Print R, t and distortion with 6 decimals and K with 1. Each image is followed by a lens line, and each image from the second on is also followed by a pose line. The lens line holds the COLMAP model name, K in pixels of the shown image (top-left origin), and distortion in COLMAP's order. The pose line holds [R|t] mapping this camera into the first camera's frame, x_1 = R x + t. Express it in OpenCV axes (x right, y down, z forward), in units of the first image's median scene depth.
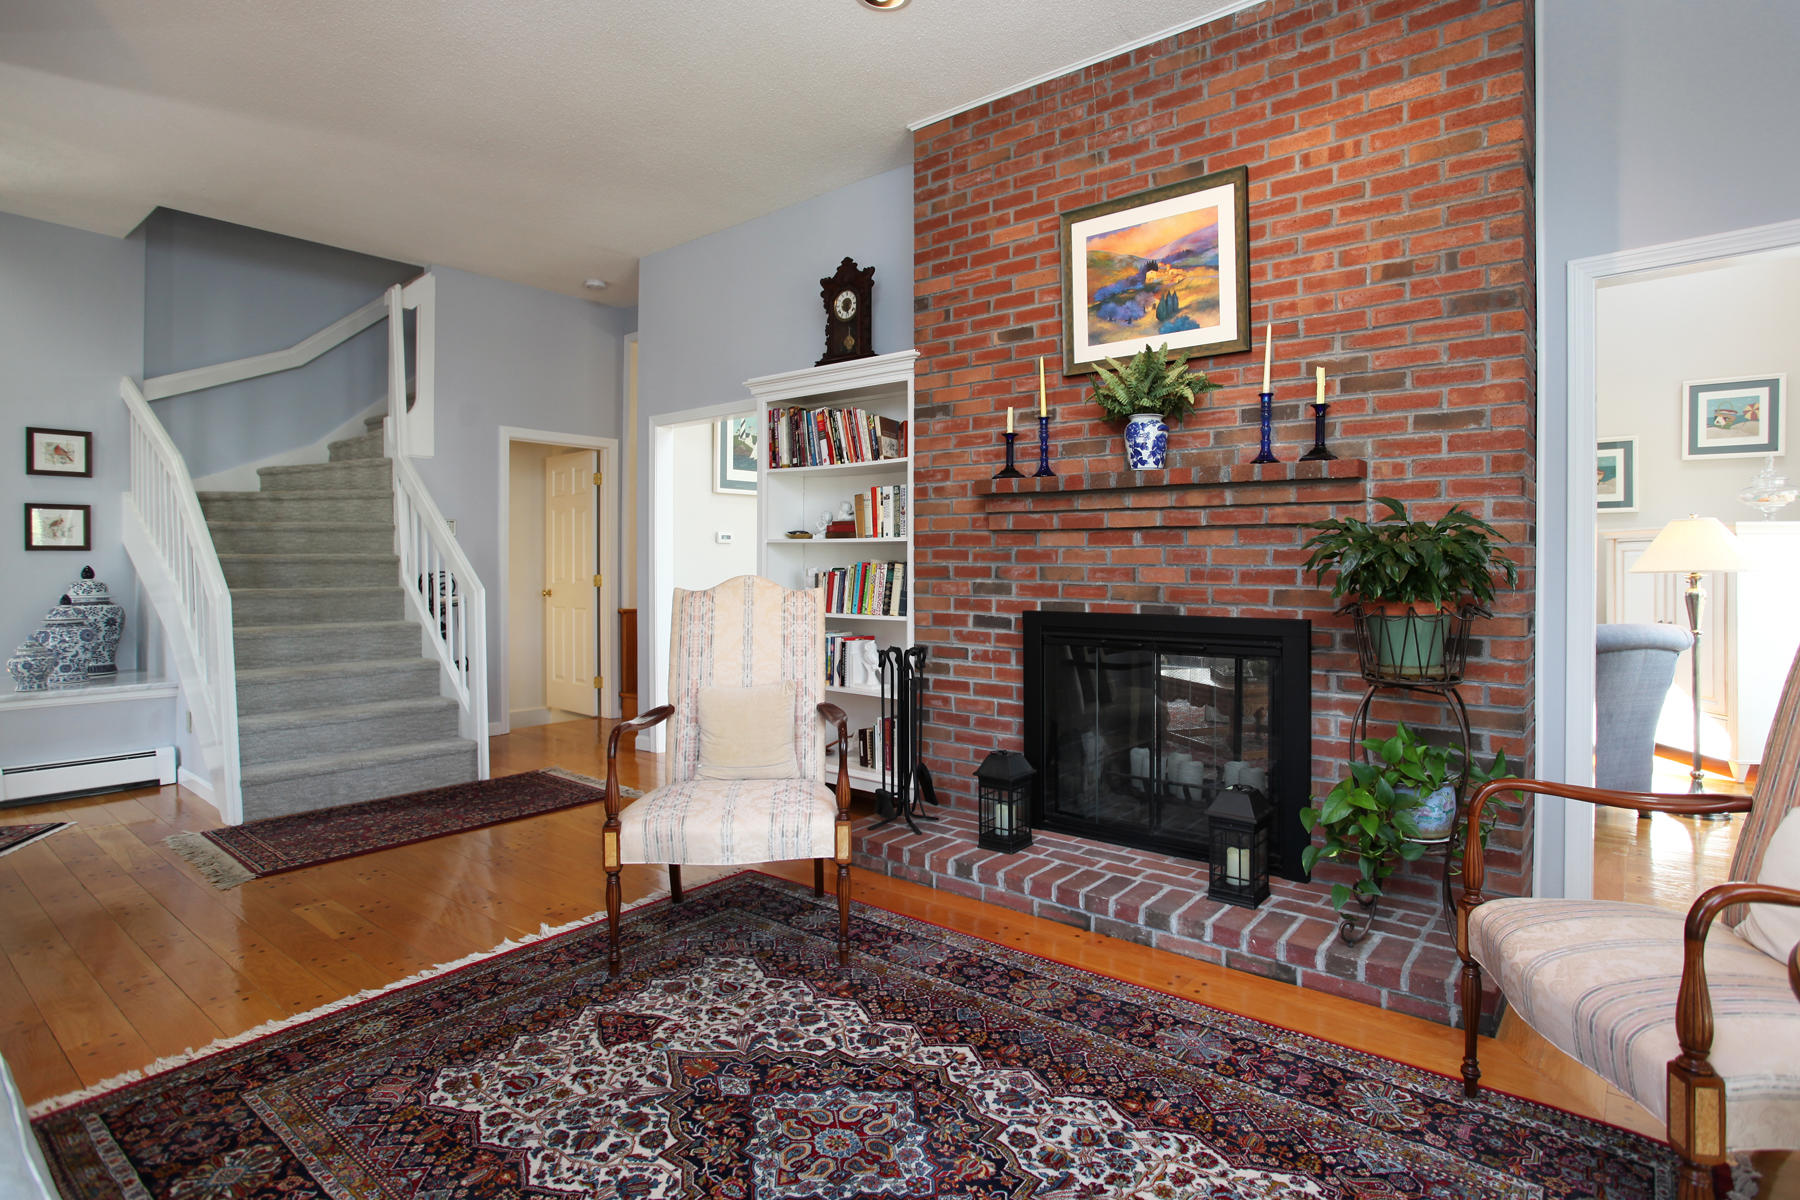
lens RADIAL K [[919.0, 0, 975.3], [0, 919.0, 560.8], [0, 0, 1]] dist [-0.047828, 0.024247]
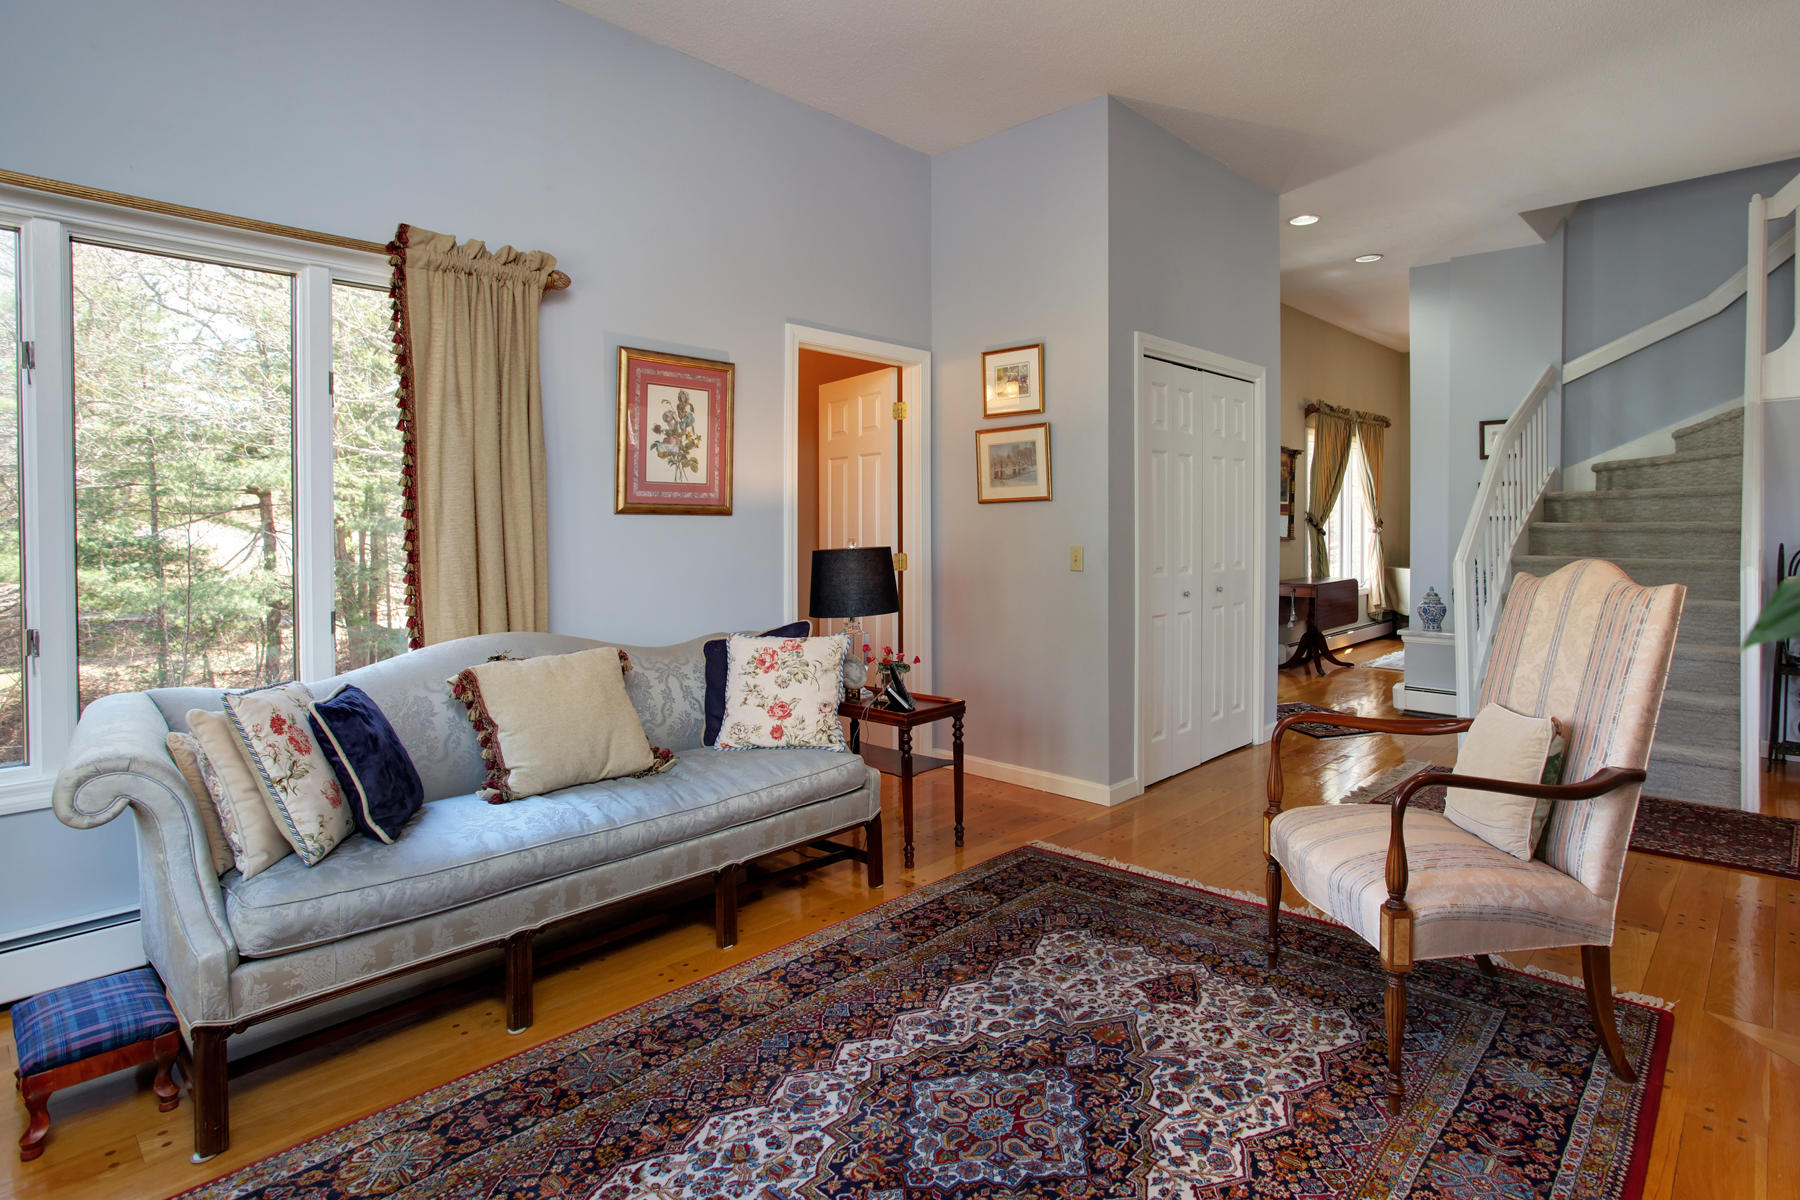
lens RADIAL K [[935.2, 0, 901.1], [0, 935.2, 577.5], [0, 0, 1]] dist [-0.076194, 0.033606]
pose [[-0.119337, 0.054282, -0.991369, 0.440475], [0.004210, 0.998523, 0.054167, -0.006706], [0.992845, 0.002290, -0.119389, 0.543603]]
